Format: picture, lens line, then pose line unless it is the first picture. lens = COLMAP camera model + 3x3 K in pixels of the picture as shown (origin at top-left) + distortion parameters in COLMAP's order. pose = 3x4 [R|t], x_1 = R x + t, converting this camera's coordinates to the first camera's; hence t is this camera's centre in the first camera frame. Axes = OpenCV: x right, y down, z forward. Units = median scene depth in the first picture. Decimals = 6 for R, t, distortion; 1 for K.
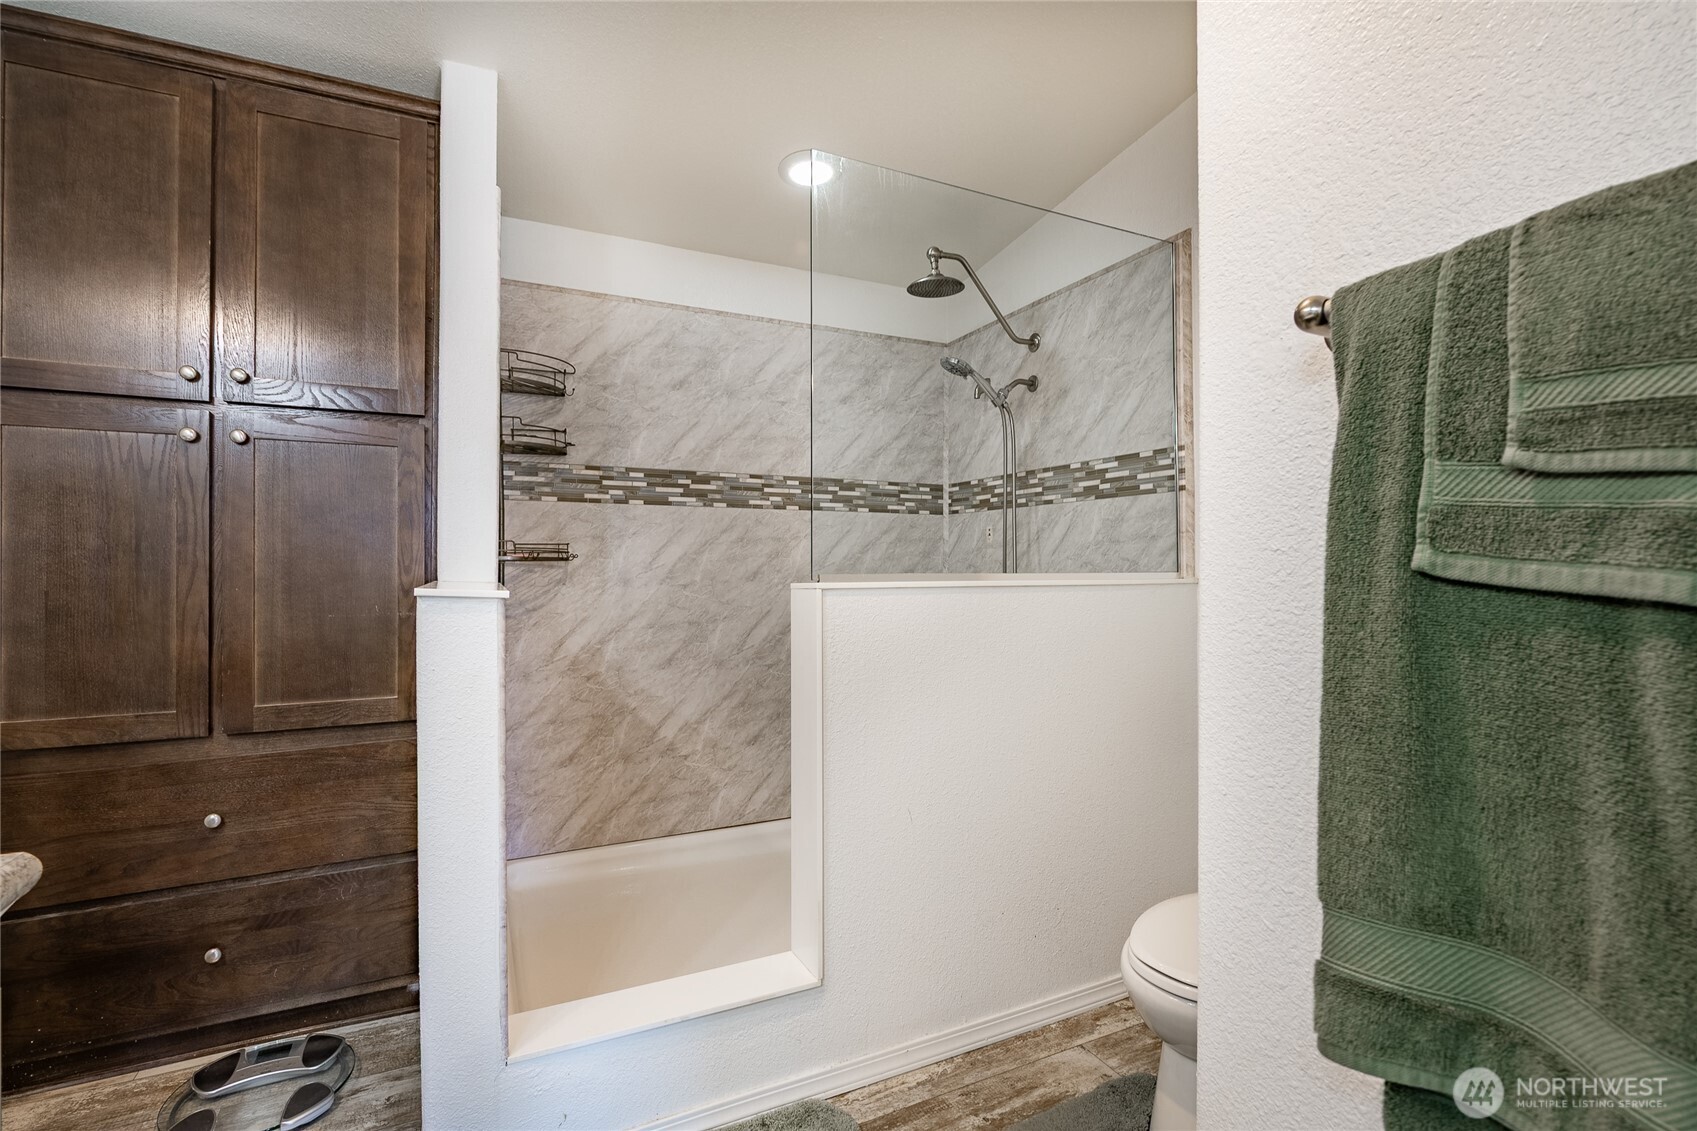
lens RADIAL K [[785.9, 0, 854.4], [0, 785.9, 559.8], [0, 0, 1]] dist [-0.003530, -0.002664]
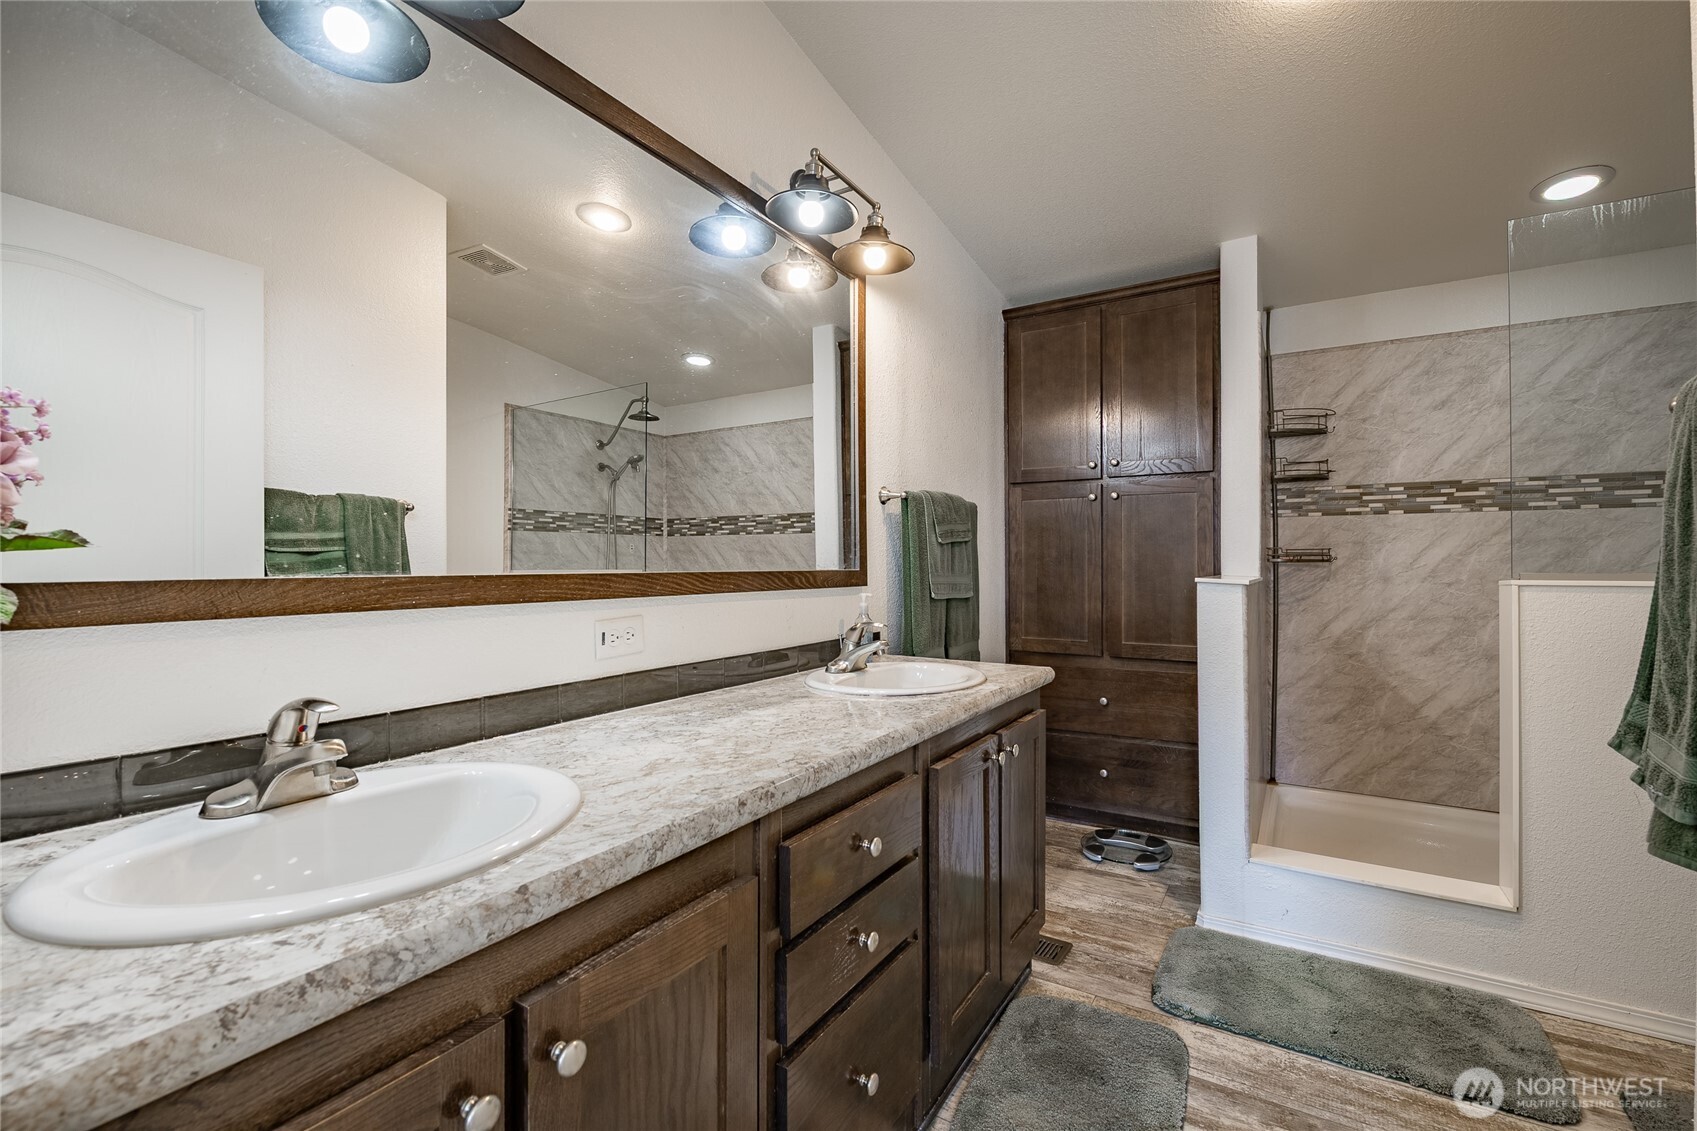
lens RADIAL K [[729.0, 0, 852.5], [0, 729.0, 559.7], [0, 0, 1]] dist [-0.008728, -0.000709]
pose [[0.529052, -0.005770, -0.848570, 0.311461], [0.004618, 0.999982, -0.003920, -0.001815], [0.848577, -0.001845, 0.529069, -0.392170]]
